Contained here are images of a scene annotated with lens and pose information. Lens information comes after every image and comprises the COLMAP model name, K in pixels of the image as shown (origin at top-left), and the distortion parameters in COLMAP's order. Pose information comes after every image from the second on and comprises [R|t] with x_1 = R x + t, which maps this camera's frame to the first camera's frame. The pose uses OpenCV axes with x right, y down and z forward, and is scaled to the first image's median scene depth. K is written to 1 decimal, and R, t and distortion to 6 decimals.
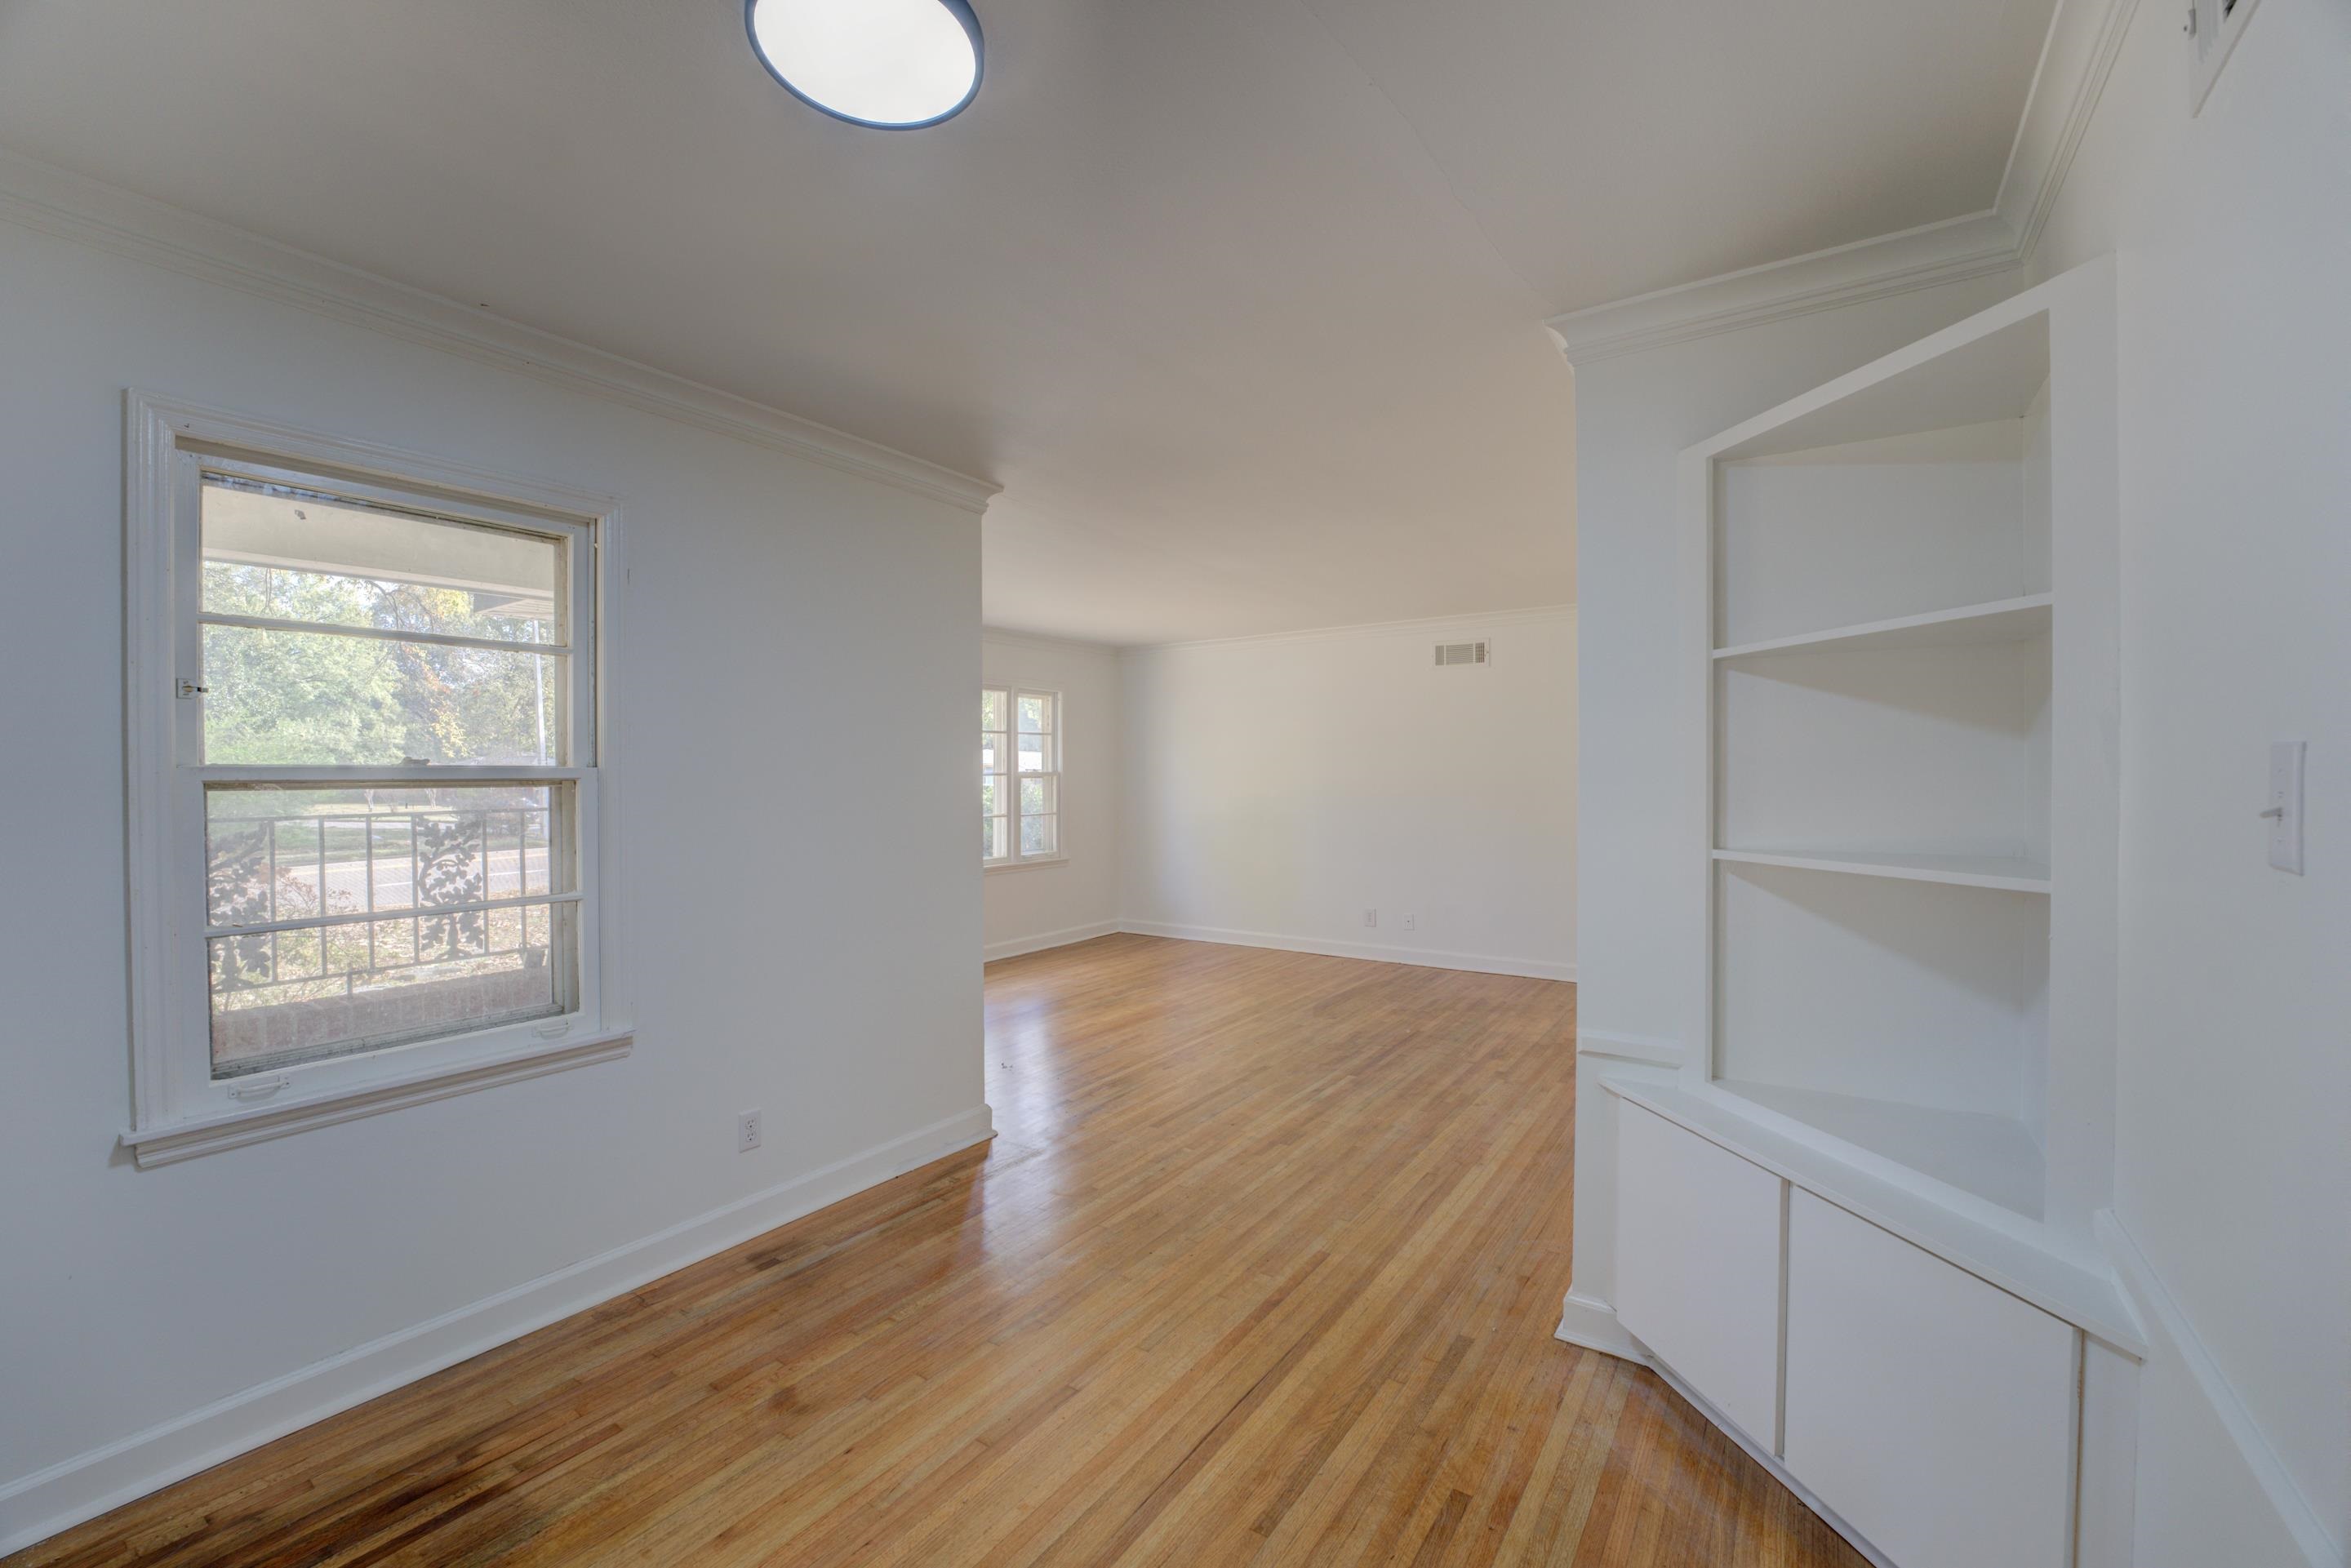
lens RADIAL K [[956.1, 0, 1166.6], [0, 956.1, 782.7], [0, 0, 1]] dist [-0.018733, 0.000137]
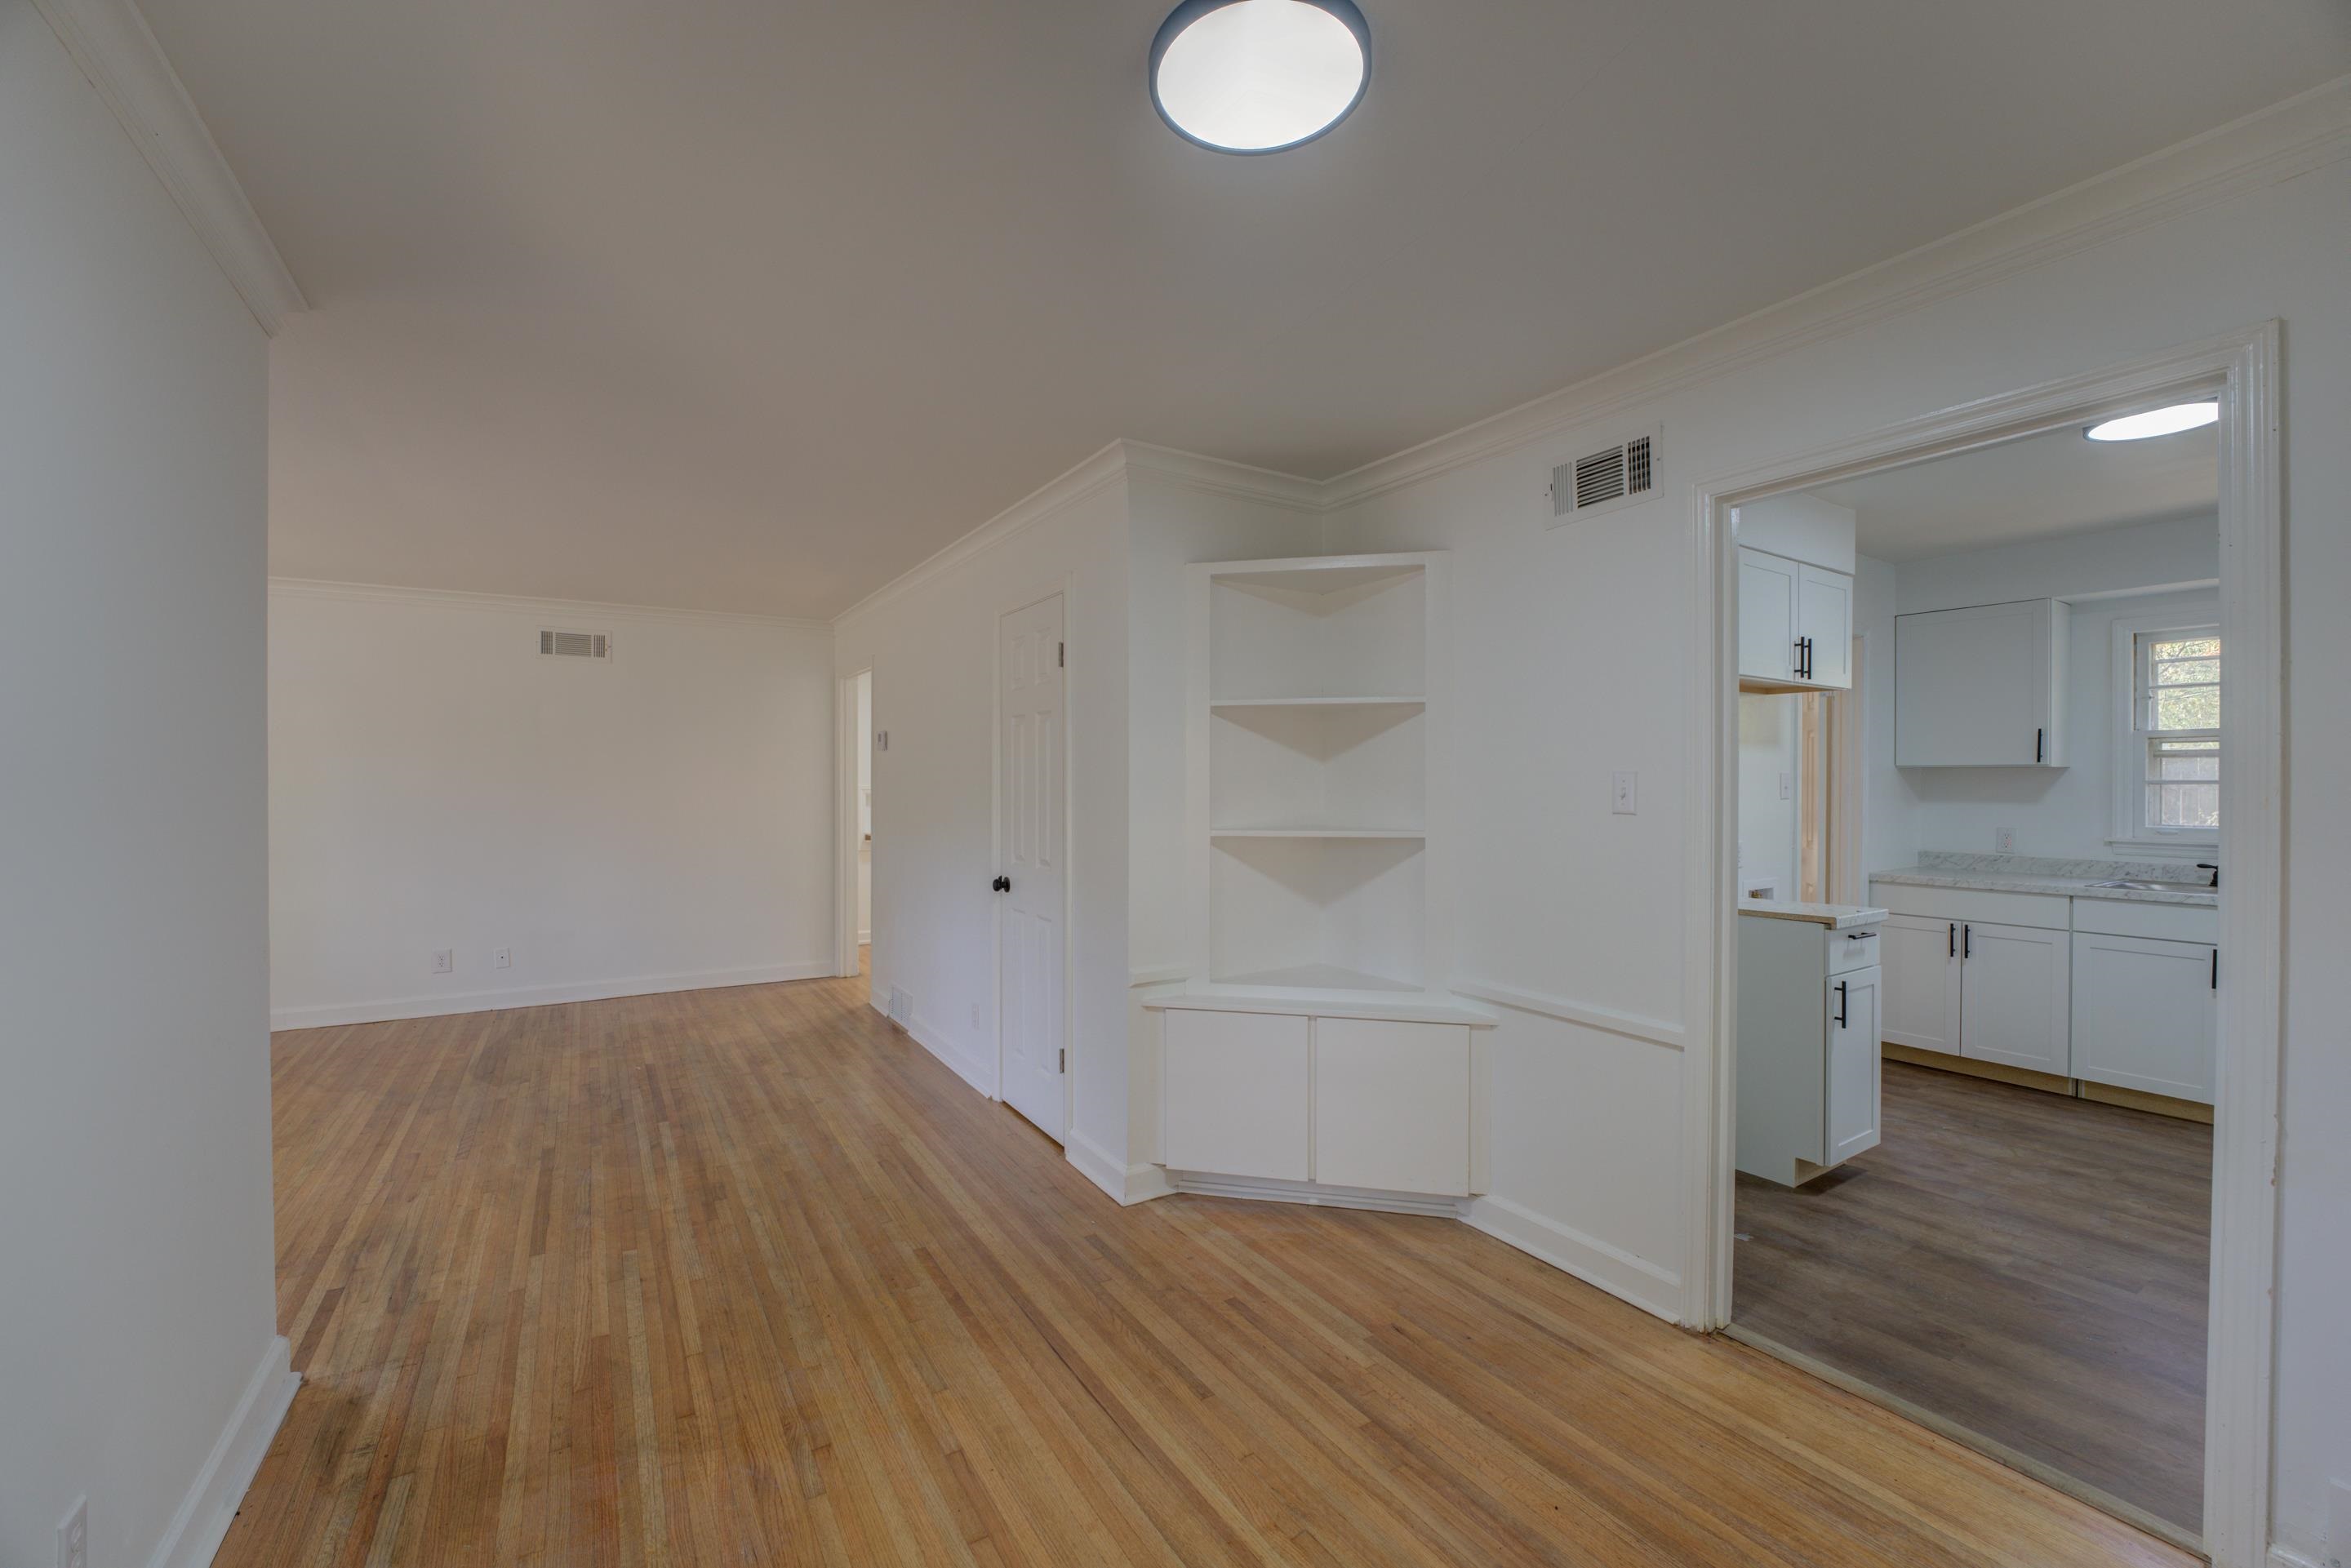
lens RADIAL K [[956.1, 0, 1166.6], [0, 956.1, 782.7], [0, 0, 1]] dist [-0.018733, 0.000137]
pose [[0.396324, 0.001414, 0.918110, -0.538564], [0.005033, 0.999980, -0.003713, -0.001139], [-0.918097, 0.006092, 0.396309, 0.281452]]
